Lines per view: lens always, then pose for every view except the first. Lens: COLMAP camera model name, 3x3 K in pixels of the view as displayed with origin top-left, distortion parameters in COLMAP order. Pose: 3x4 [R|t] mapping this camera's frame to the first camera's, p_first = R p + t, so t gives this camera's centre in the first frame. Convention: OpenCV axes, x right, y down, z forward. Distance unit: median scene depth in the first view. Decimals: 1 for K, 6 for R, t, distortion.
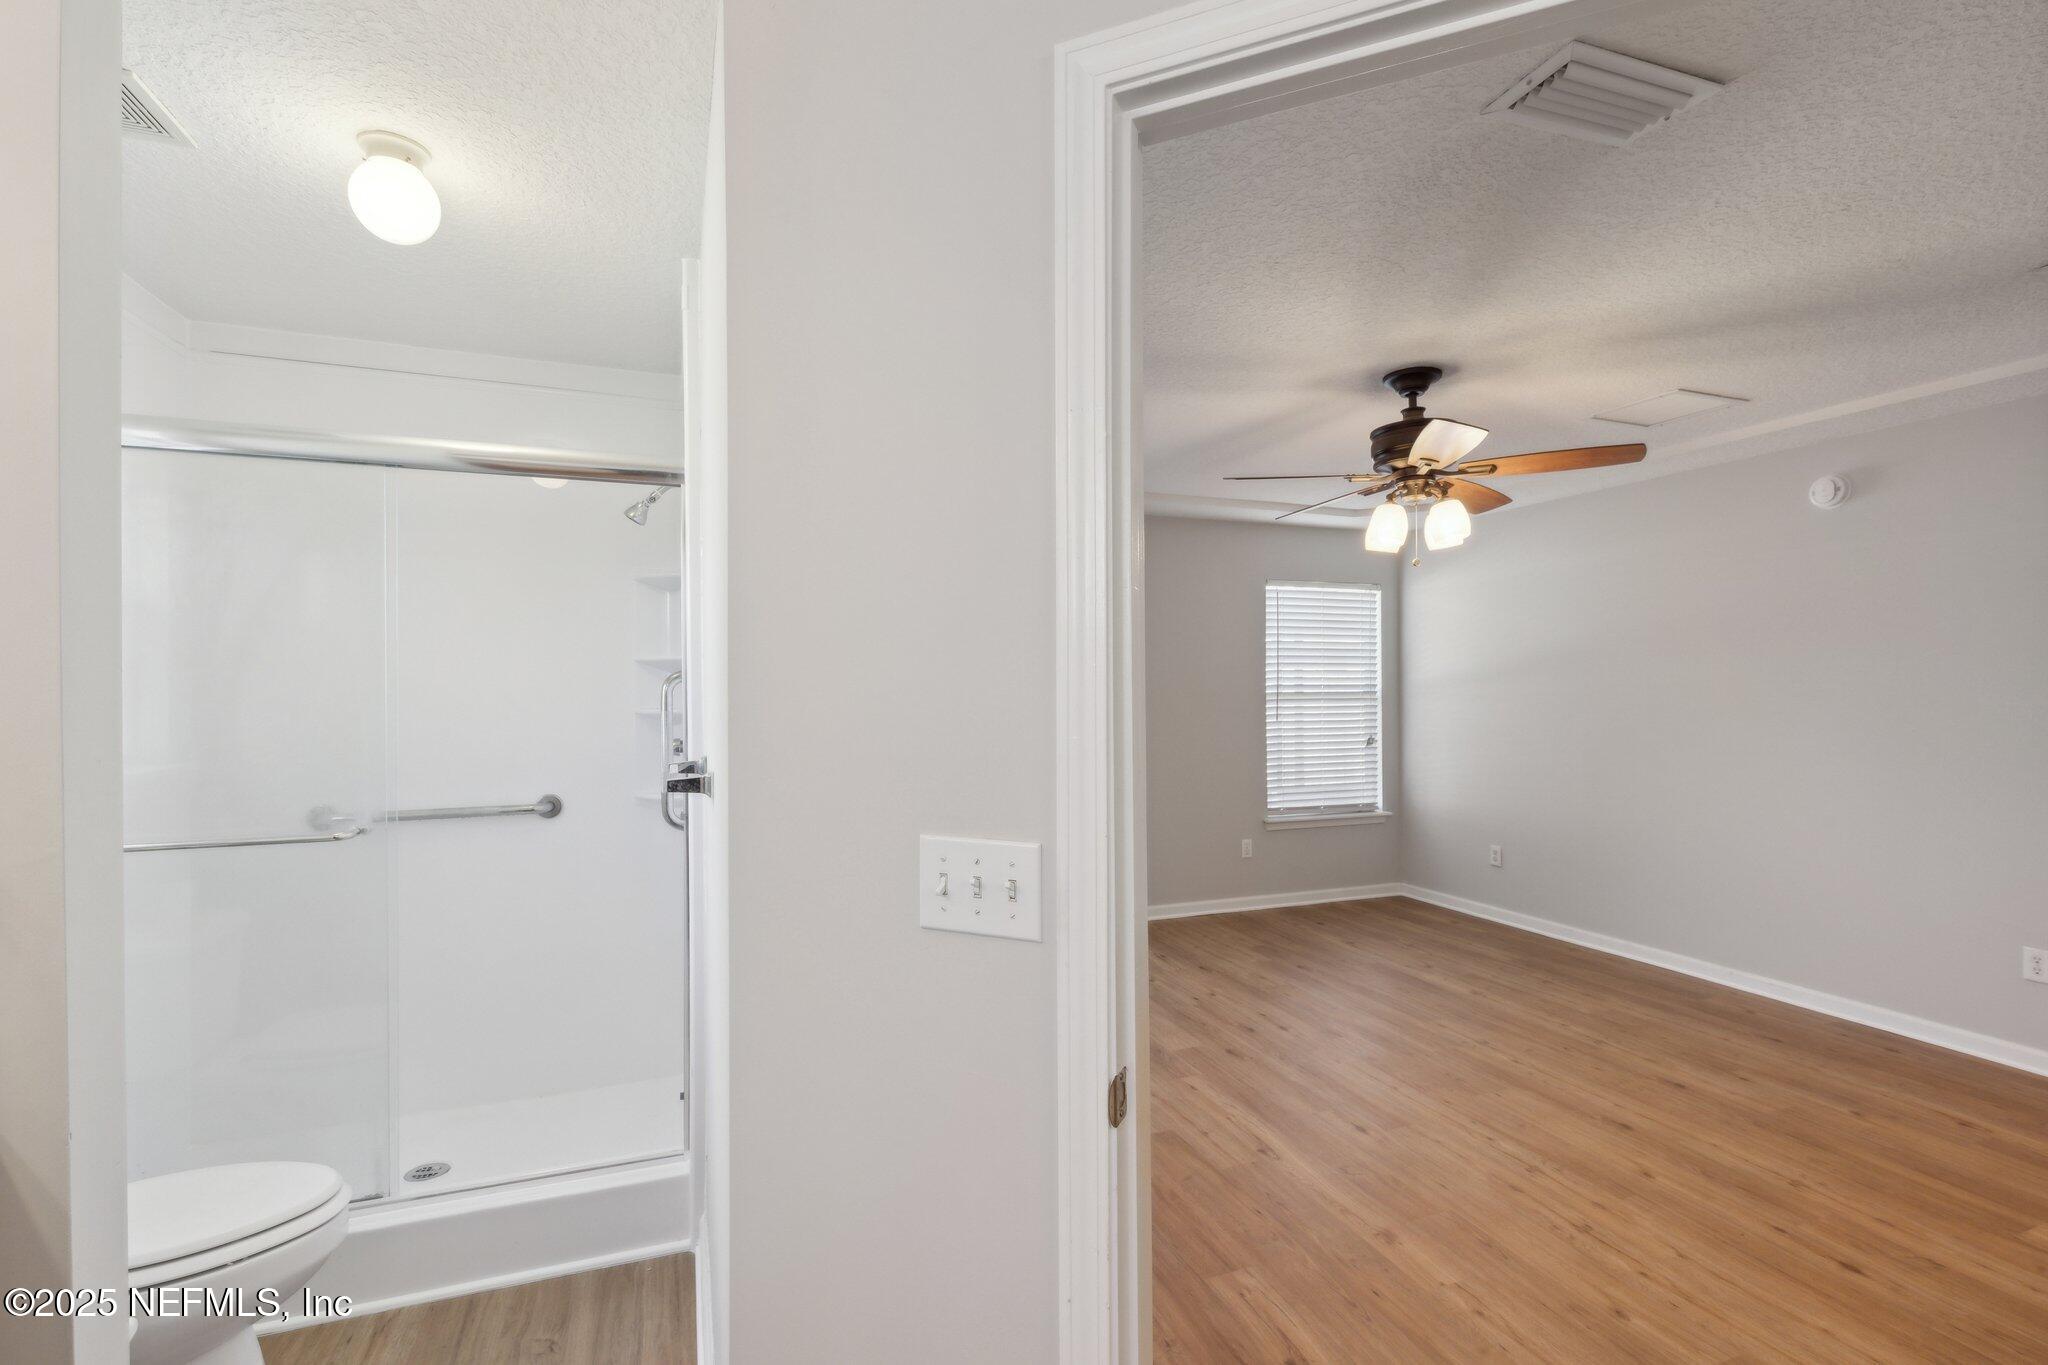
lens RADIAL K [[927.8, 0, 1035.1], [0, 927.8, 682.2], [0, 0, 1]] dist [0.010860, -0.004186]
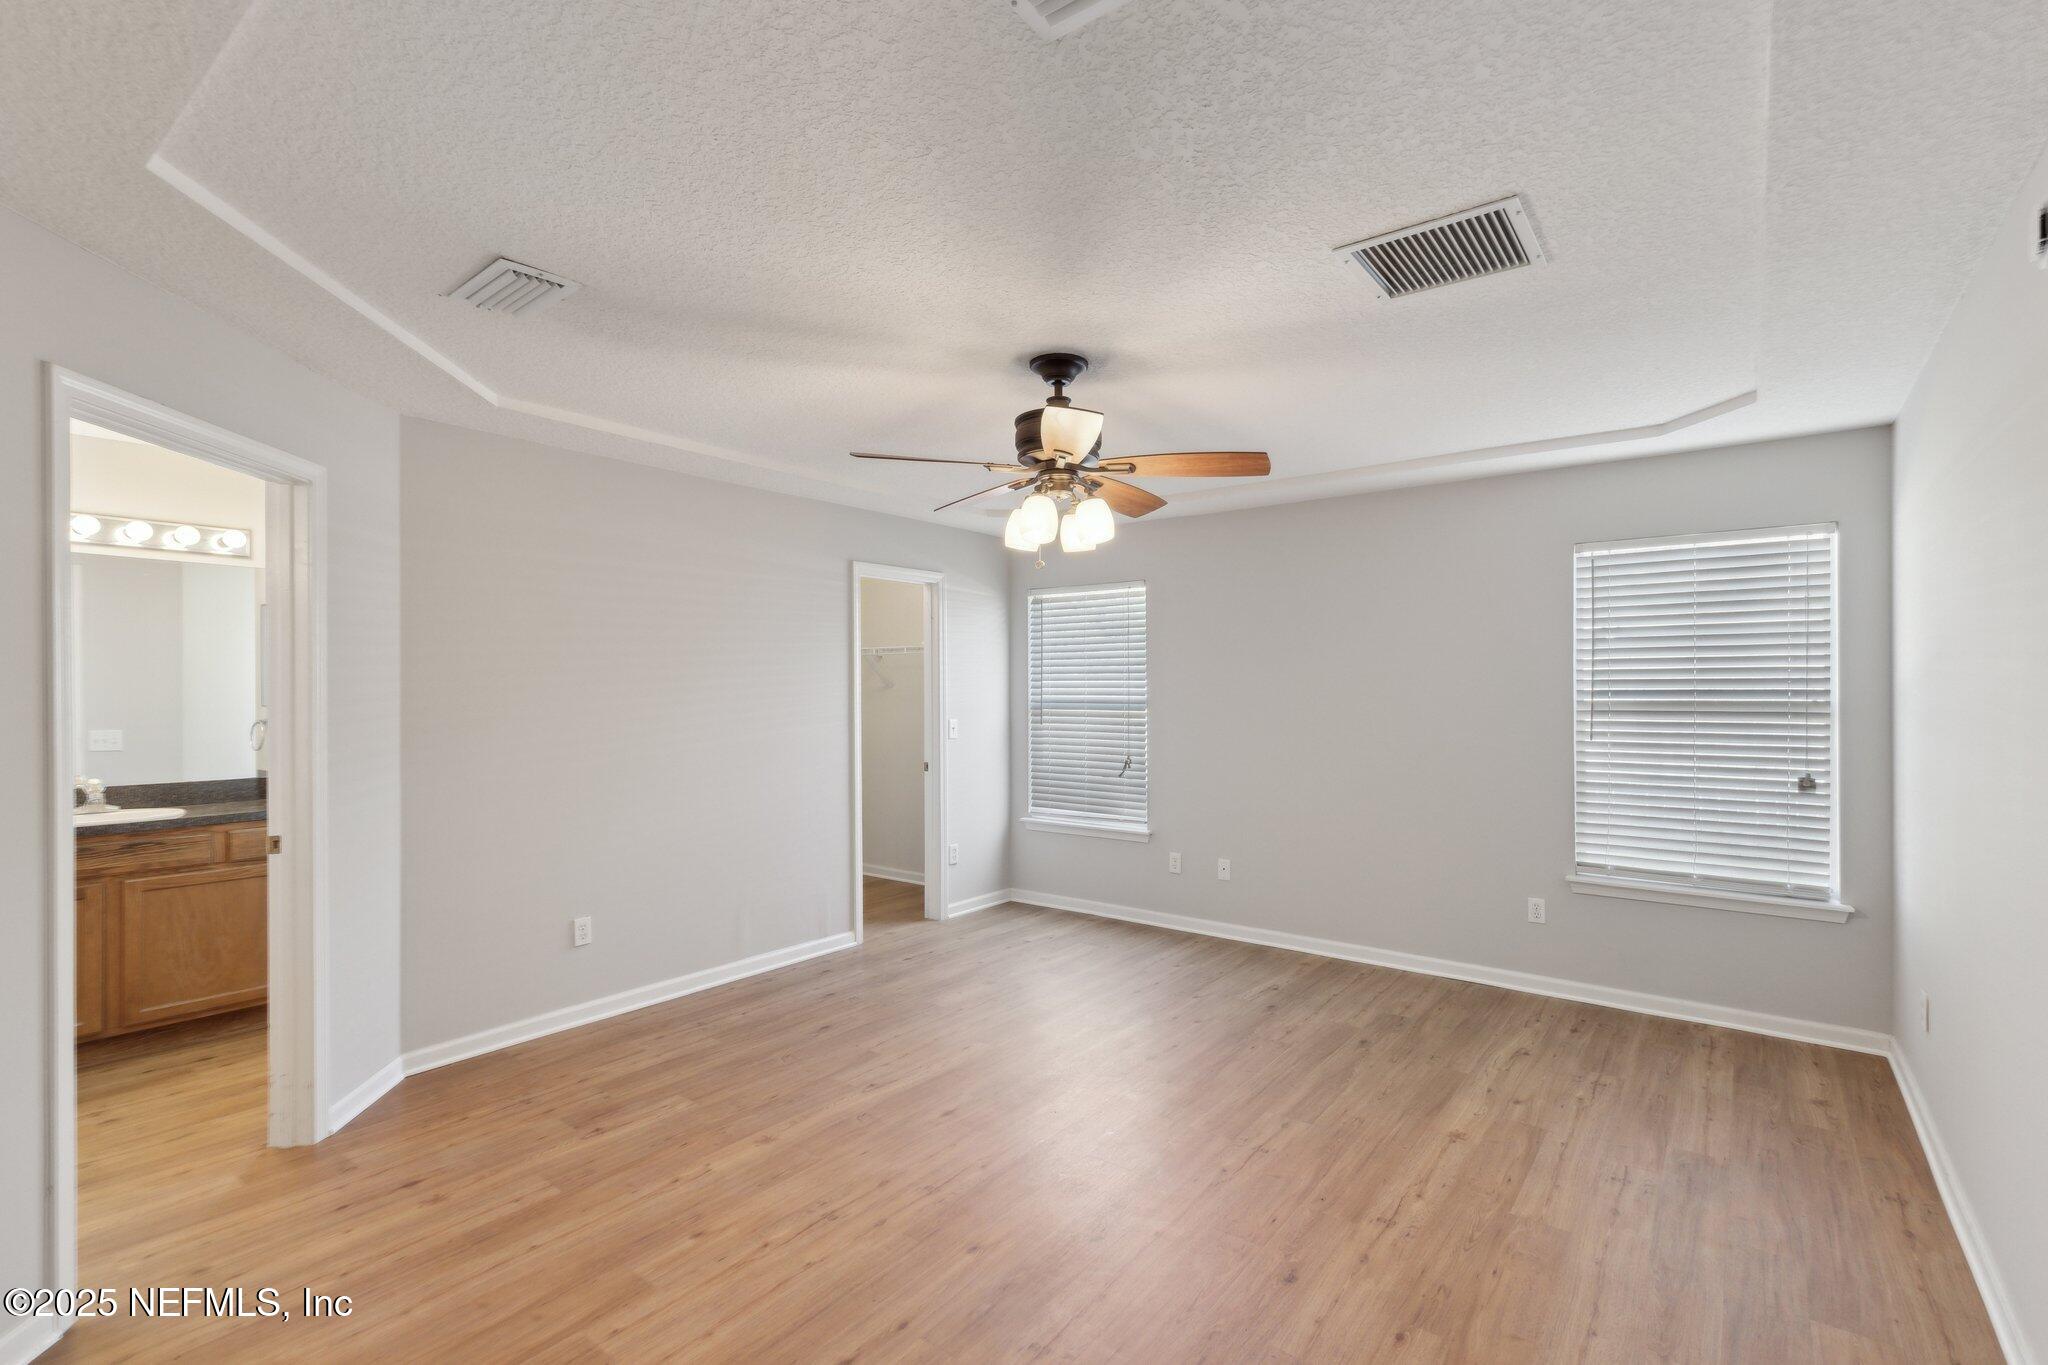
lens RADIAL K [[927.8, 0, 1036.7], [0, 927.8, 684.7], [0, 0, 1]] dist [0.010860, -0.004186]
pose [[0.522510, -0.003521, -0.852626, 1.171007], [0.002868, 0.999993, -0.002372, -0.001820], [0.852628, -0.001206, 0.522516, 0.481644]]
